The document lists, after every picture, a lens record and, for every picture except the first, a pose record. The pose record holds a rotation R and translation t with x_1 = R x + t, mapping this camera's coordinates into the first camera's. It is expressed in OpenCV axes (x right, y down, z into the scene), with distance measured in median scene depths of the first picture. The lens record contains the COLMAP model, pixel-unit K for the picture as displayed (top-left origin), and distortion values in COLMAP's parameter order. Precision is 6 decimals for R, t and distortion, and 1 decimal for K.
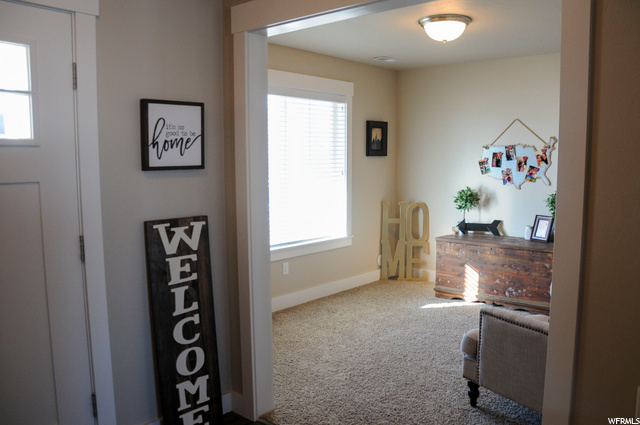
lens RADIAL K [[508.9, 0, 320.0], [0, 508.9, 212.5], [0, 0, 1]] dist [-0.167163, 0.126651]
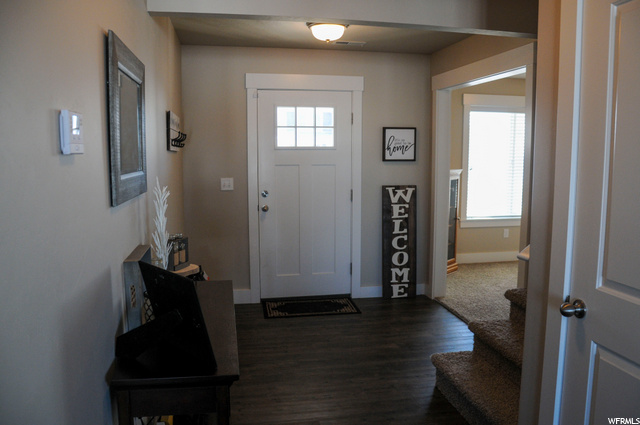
lens RADIAL K [[508.9, 0, 320.0], [0, 508.9, 212.5], [0, 0, 1]] dist [-0.167163, 0.126651]
pose [[0.770824, 0.077632, -0.632300, 0.728125], [-0.068279, 0.996897, 0.039159, 0.059132], [0.633379, 0.012989, 0.773733, -0.733586]]
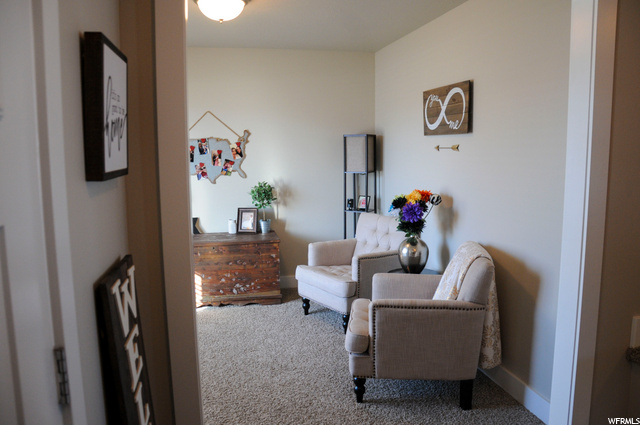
lens RADIAL K [[508.9, 0, 320.0], [0, 508.9, 212.5], [0, 0, 1]] dist [-0.167163, 0.126651]
pose [[0.605410, -0.098321, 0.789817, -0.543481], [0.090467, 0.994410, 0.054445, -0.053525], [-0.790755, 0.038490, 0.610921, 0.483112]]
